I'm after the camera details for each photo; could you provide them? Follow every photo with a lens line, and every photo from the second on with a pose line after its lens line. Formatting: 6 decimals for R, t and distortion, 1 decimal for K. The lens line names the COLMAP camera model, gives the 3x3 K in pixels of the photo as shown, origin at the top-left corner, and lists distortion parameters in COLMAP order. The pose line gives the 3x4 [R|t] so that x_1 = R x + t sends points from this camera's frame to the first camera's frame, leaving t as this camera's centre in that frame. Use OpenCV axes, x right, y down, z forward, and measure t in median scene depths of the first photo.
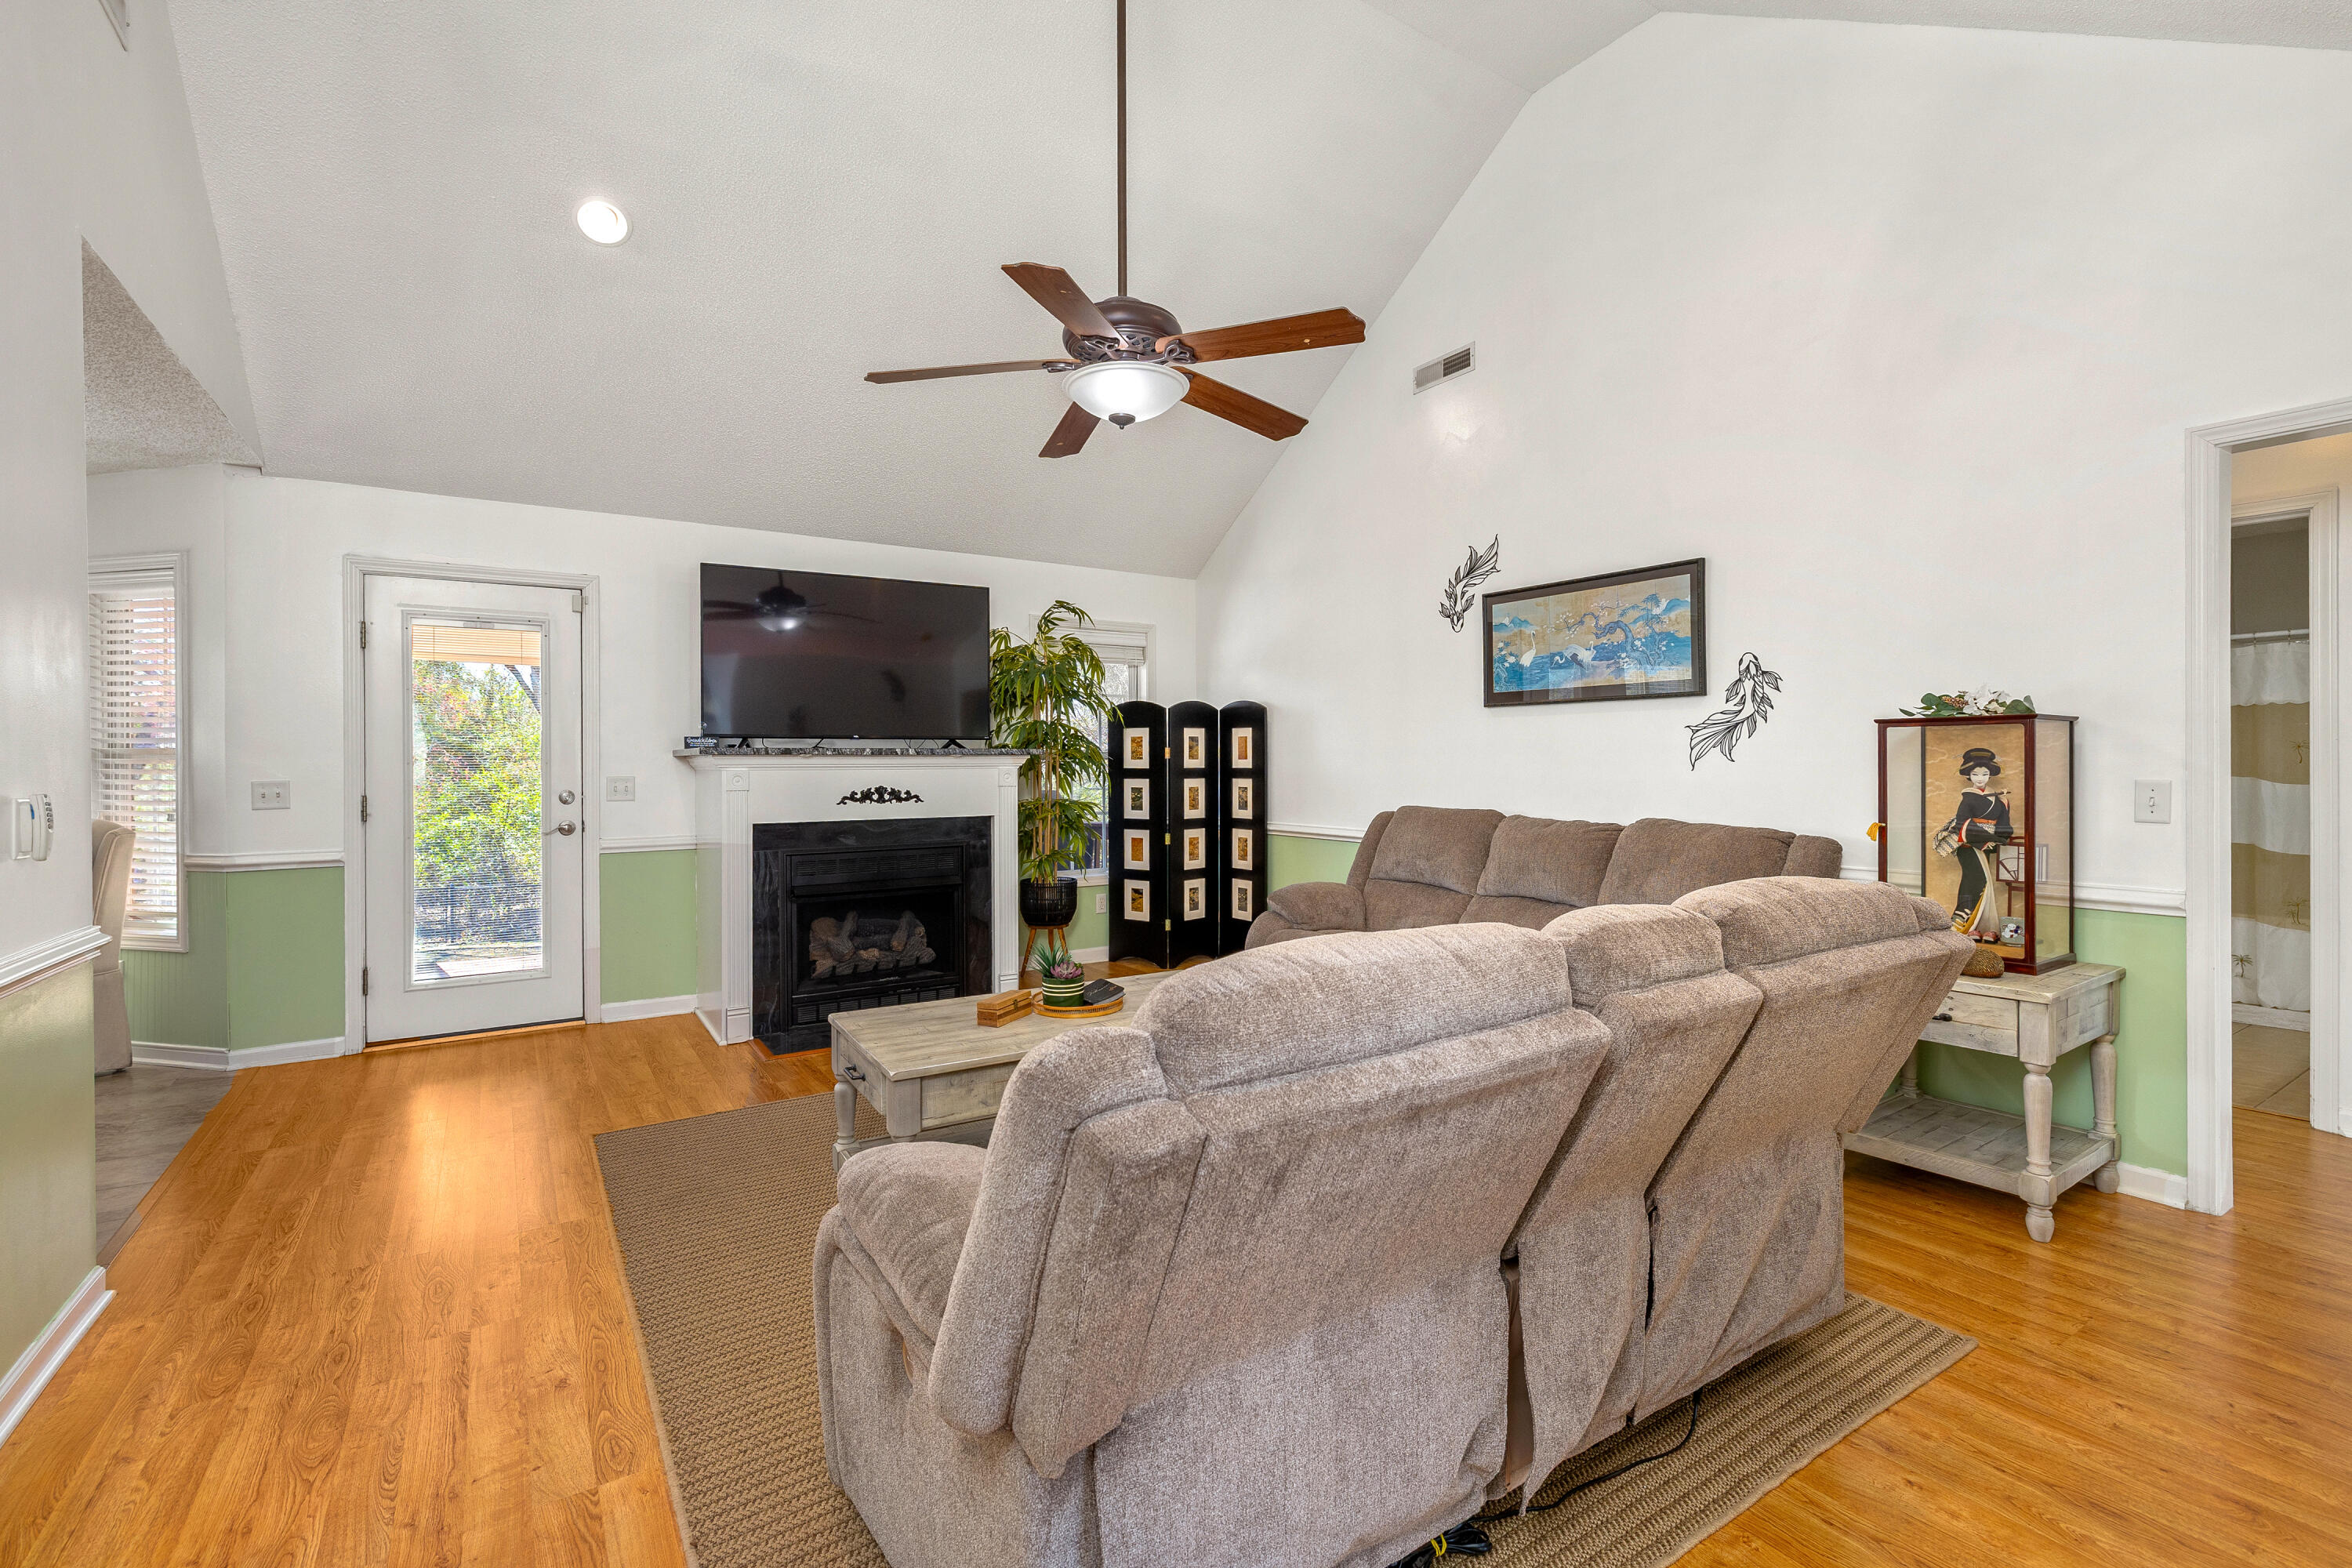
lens RADIAL K [[1017.8, 0, 1176.0], [0, 1017.8, 784.0], [0, 0, 1]] dist [0.012962, -0.000651]
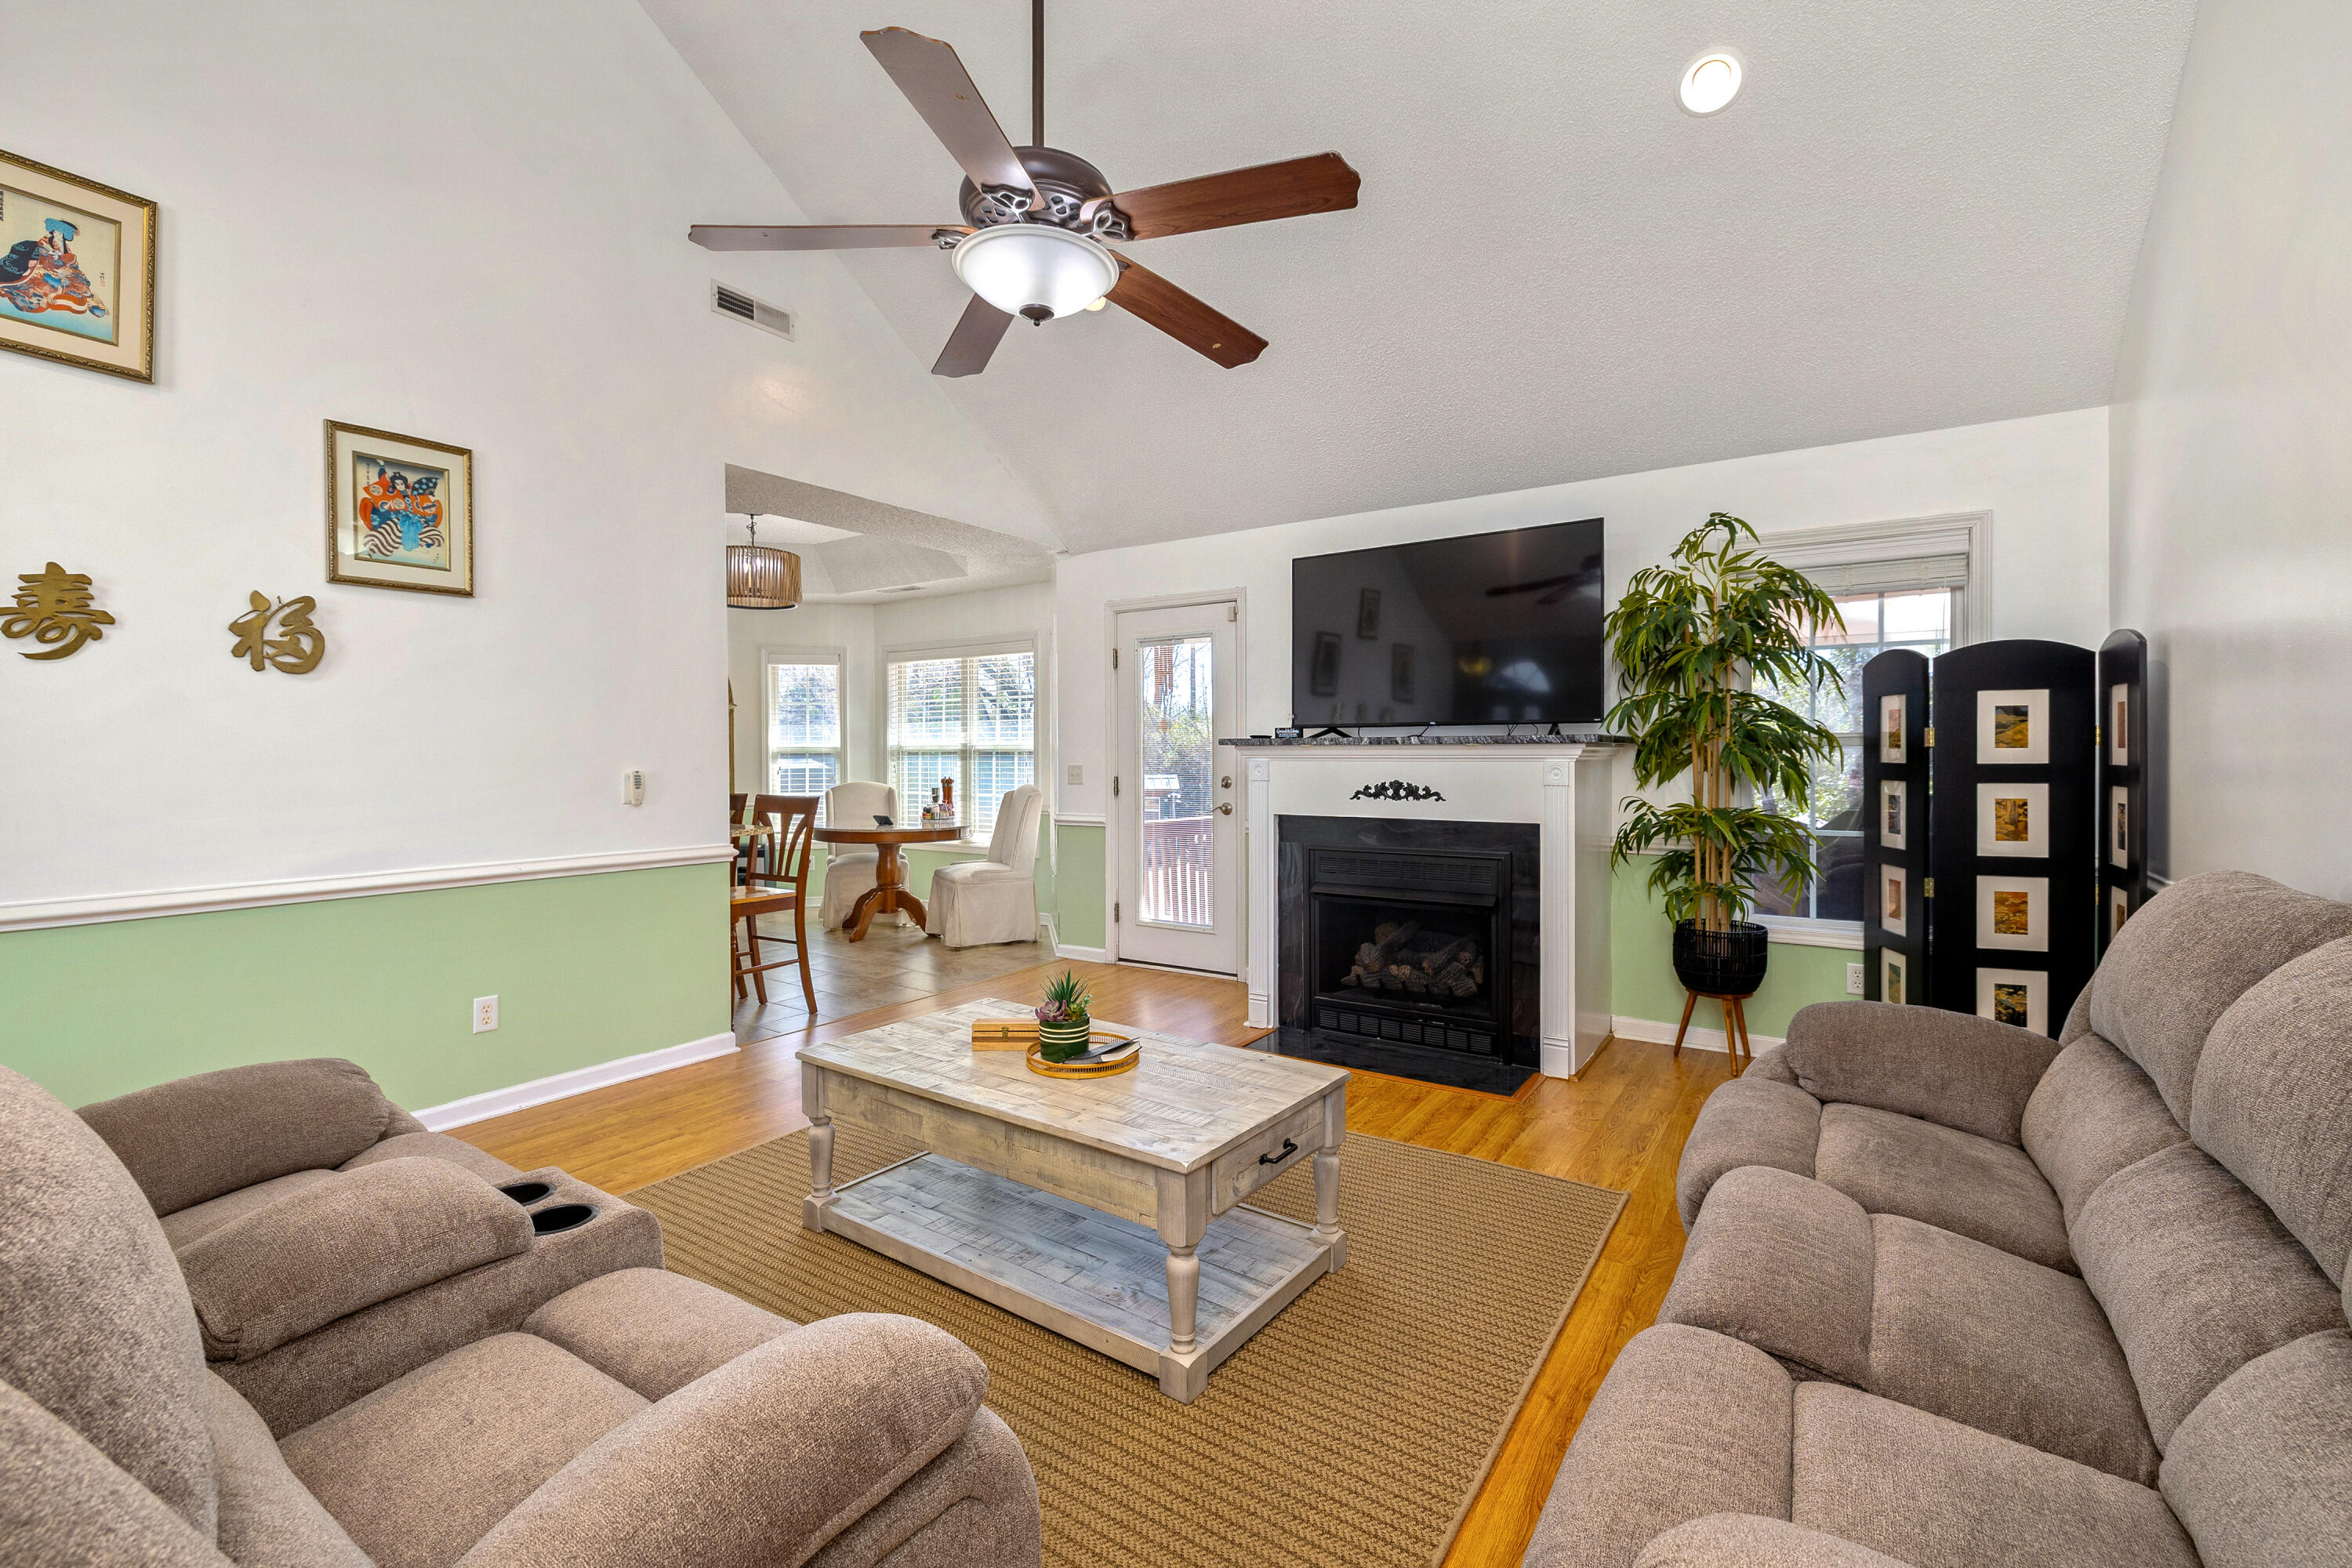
lens RADIAL K [[1017.8, 0, 1176.0], [0, 1017.8, 784.0], [0, 0, 1]] dist [0.012962, -0.000651]
pose [[0.401171, 0.032241, -0.915436, 0.430040], [-0.018300, 0.999463, 0.027181, -0.015032], [0.915820, 0.005848, 0.401546, 0.475470]]
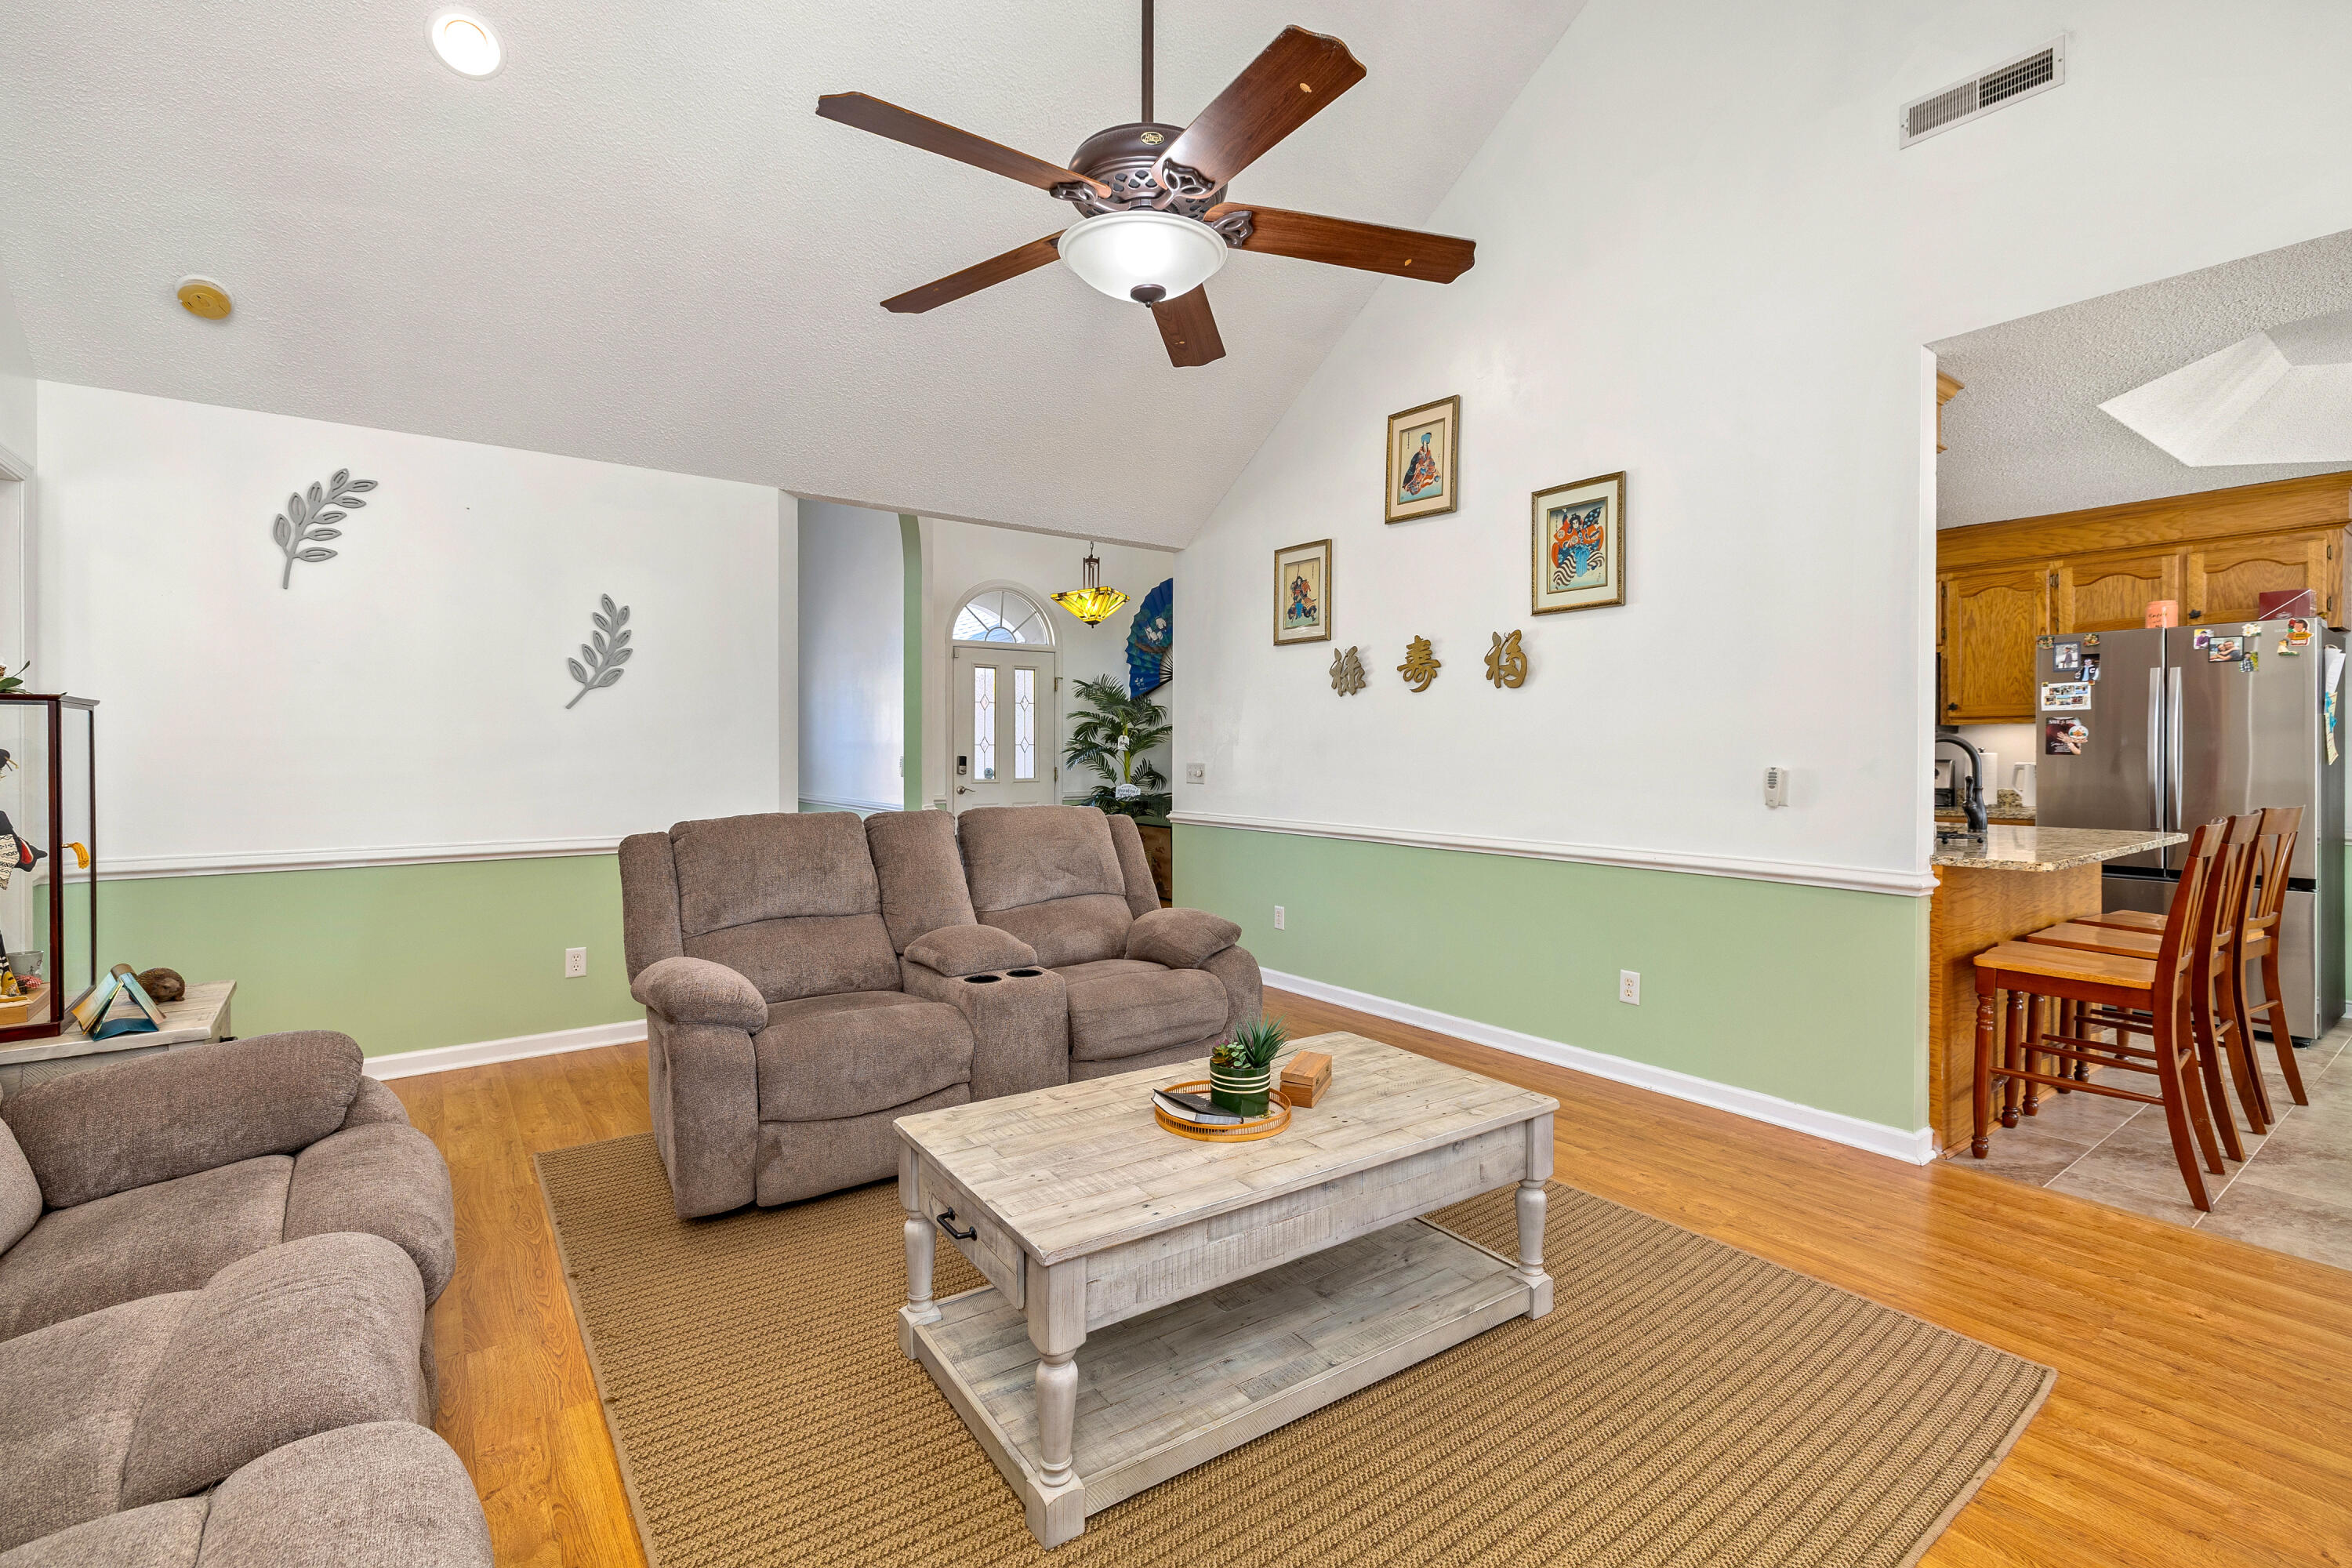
lens RADIAL K [[1063.4, 0, 1181.3], [0, 1063.4, 775.3], [0, 0, 1]] dist [0.002083, 0.000084]
pose [[-0.998227, 0.002833, -0.059458, -0.018002], [-0.000051, 0.998826, 0.048434, -0.025229], [0.059525, 0.048351, -0.997055, 1.085087]]
